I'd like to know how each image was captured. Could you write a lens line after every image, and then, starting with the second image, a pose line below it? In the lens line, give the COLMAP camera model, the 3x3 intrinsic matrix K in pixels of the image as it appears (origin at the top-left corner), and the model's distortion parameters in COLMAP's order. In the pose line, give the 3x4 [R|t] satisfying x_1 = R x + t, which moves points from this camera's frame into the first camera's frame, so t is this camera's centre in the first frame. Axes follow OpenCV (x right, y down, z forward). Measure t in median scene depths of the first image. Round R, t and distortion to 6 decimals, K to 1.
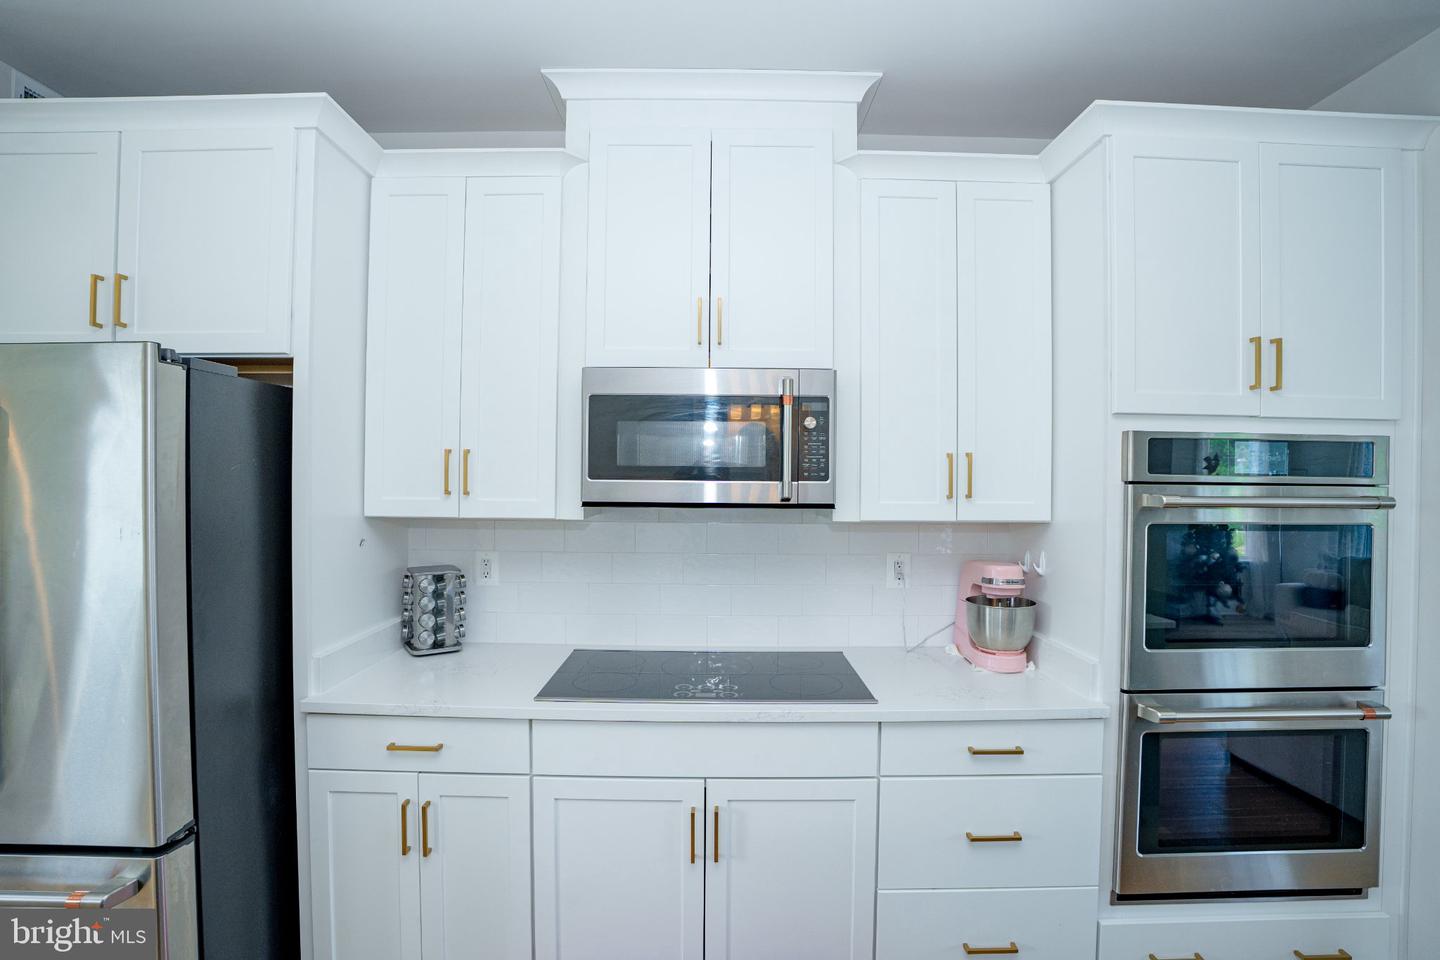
lens RADIAL K [[681.2, 0, 720.0], [0, 681.2, 480.0], [0, 0, 1]] dist [-0.066961, 0.020352]
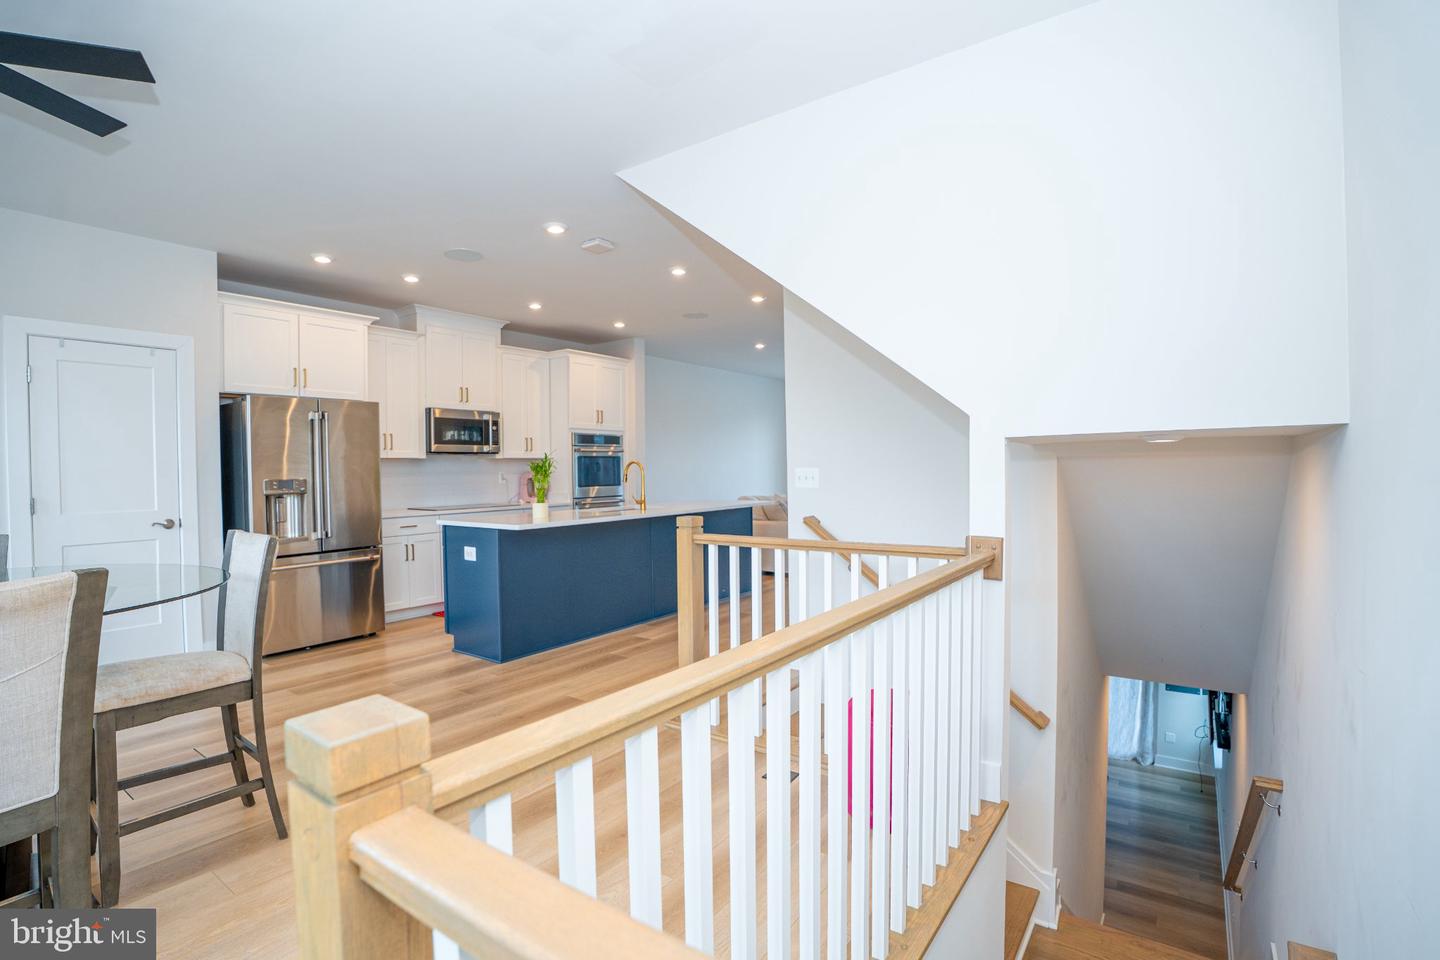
lens RADIAL K [[681.2, 0, 720.0], [0, 681.2, 480.0], [0, 0, 1]] dist [-0.066961, 0.020352]
pose [[0.584102, -0.031887, 0.811053, -1.926863], [0.020848, 0.999488, 0.024281, 0.115020], [-0.811412, 0.002726, 0.584468, -1.842445]]
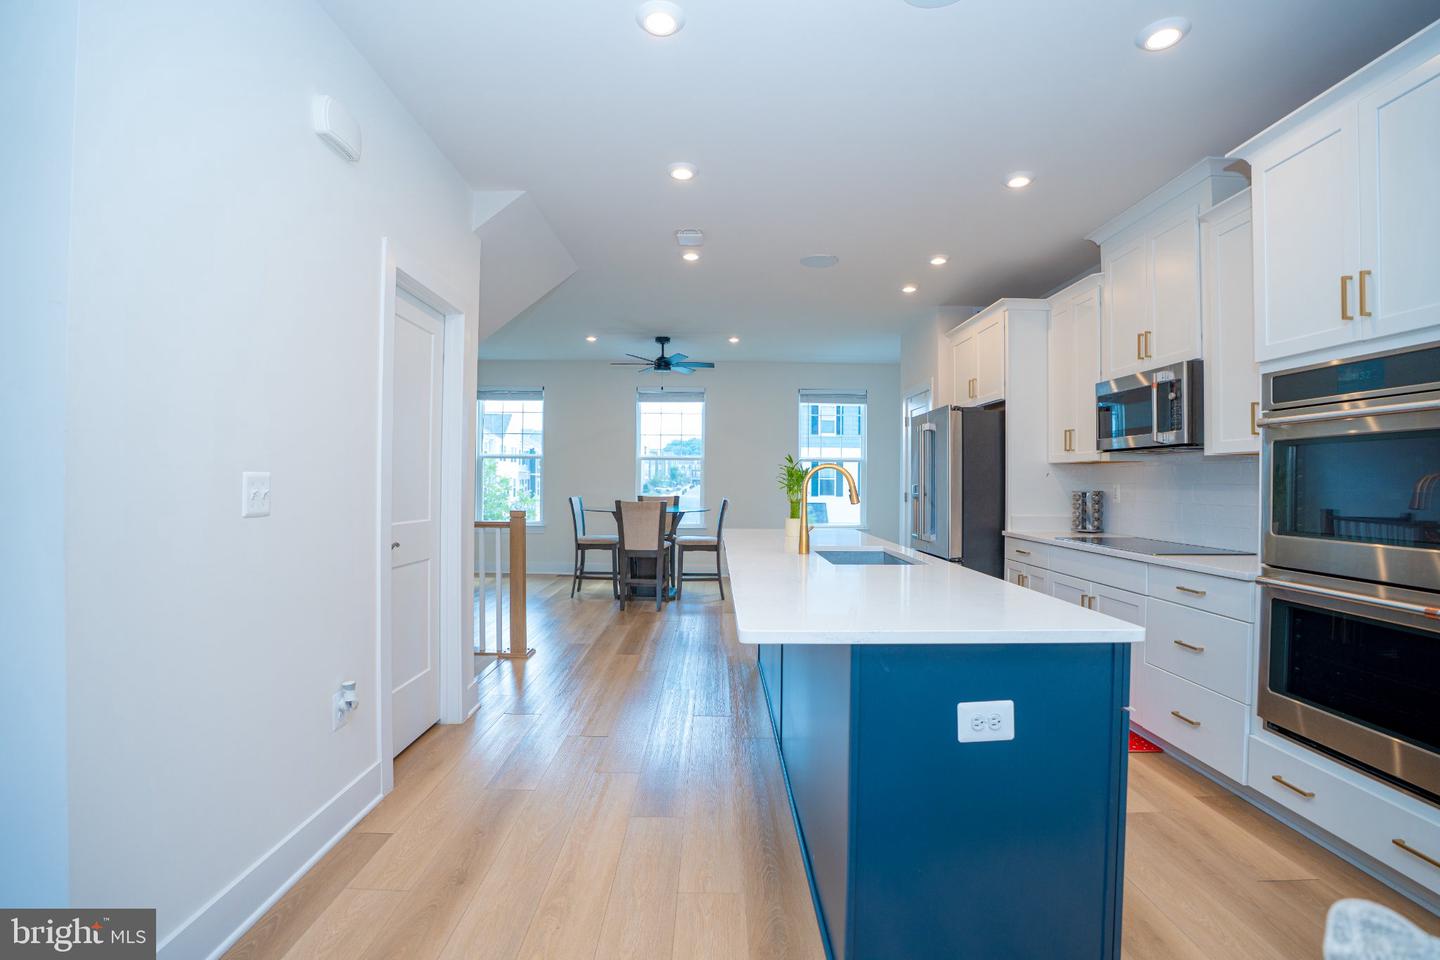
lens RADIAL K [[664.8, 0, 720.0], [0, 664.8, 480.0], [0, 0, 1]] dist [-0.068888, 0.022576]
pose [[-0.010335, -0.012482, -0.999869, 1.730546], [-0.013264, 0.999836, -0.012345, 0.157257], [0.999859, 0.013134, -0.010499, -0.089954]]
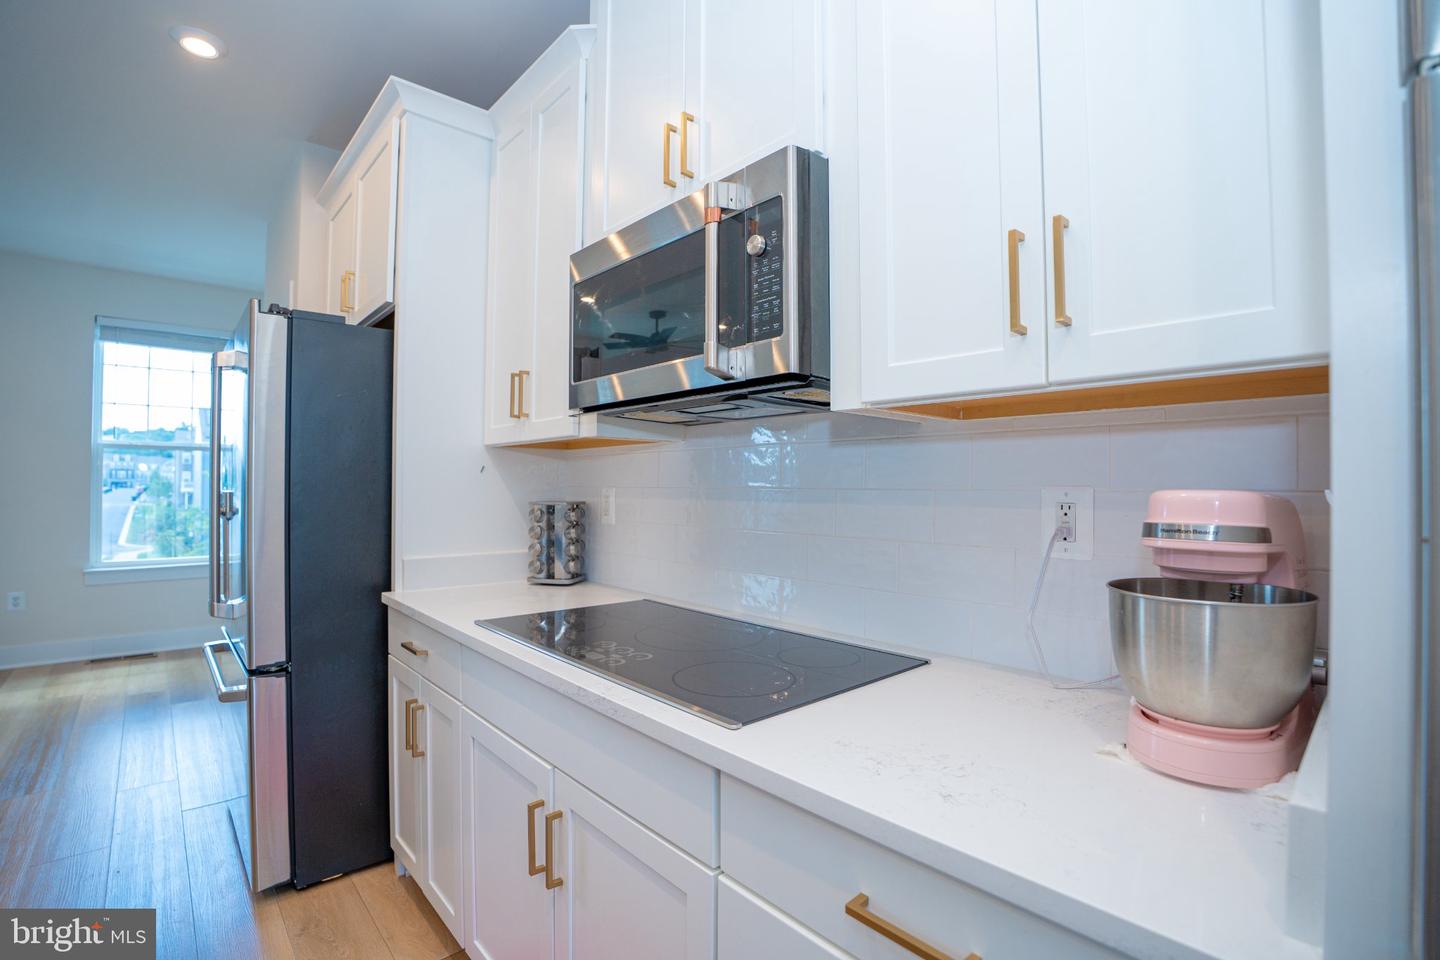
lens RADIAL K [[664.8, 0, 720.0], [0, 664.8, 480.0], [0, 0, 1]] dist [-0.068888, 0.022576]
pose [[0.655154, -0.015792, -0.755330, 0.552390], [-0.003046, 0.999718, -0.023544, 0.139072], [0.755489, 0.017726, 0.654921, 0.597555]]
